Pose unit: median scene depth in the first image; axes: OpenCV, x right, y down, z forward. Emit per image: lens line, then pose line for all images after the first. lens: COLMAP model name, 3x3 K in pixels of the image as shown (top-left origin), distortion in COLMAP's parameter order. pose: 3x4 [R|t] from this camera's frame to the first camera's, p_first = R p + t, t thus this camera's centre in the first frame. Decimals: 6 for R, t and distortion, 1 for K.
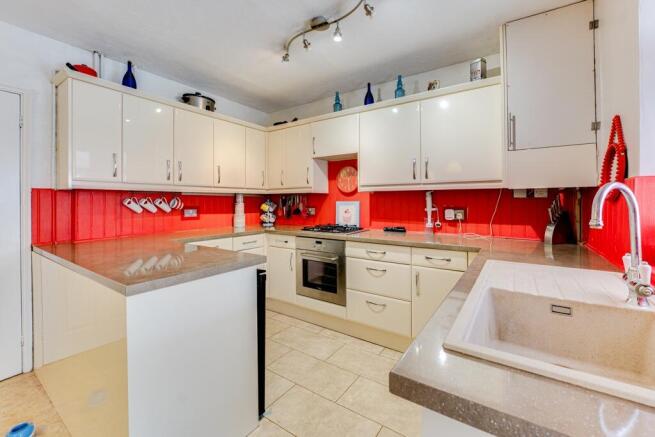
lens RADIAL K [[271.5, 0, 328.9], [0, 271.5, 201.5], [0, 0, 1]] dist [-0.014345, 0.000244]
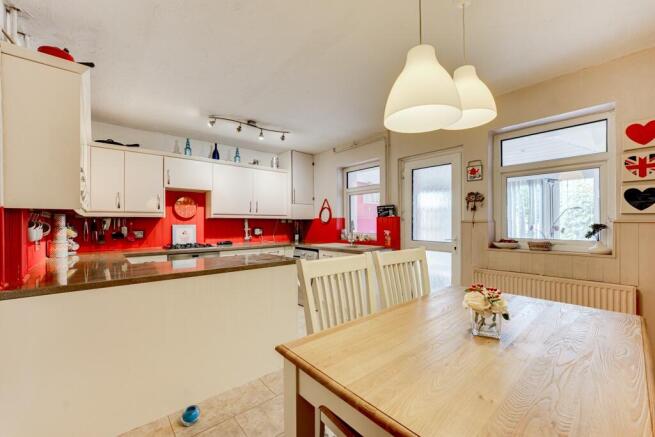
lens RADIAL K [[271.5, 0, 327.3], [0, 271.5, 222.4], [0, 0, 1]] dist [-0.014345, 0.000244]
pose [[0.266418, 0.007002, 0.963832, -1.074502], [0.004524, 0.999954, -0.008515, 0.001297], [-0.963847, 0.006629, 0.266373, 0.034947]]
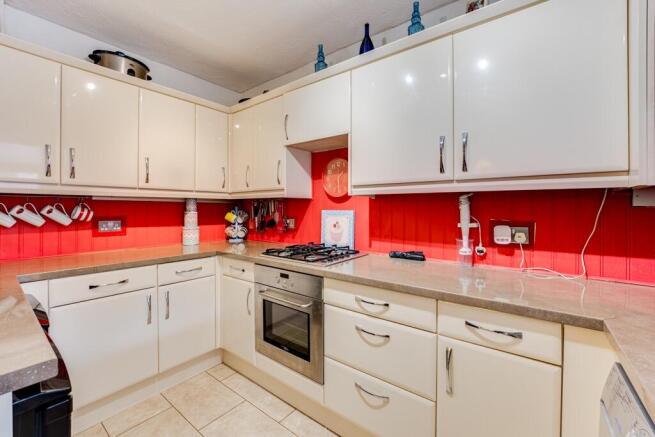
lens RADIAL K [[271.5, 0, 332.6], [0, 271.5, 210.8], [0, 0, 1]] dist [-0.014345, 0.000244]
pose [[0.999285, 0.004381, -0.037543, 0.091980], [-0.004019, 0.999945, 0.009724, -0.006168], [0.037584, -0.009567, 0.999248, 0.360549]]
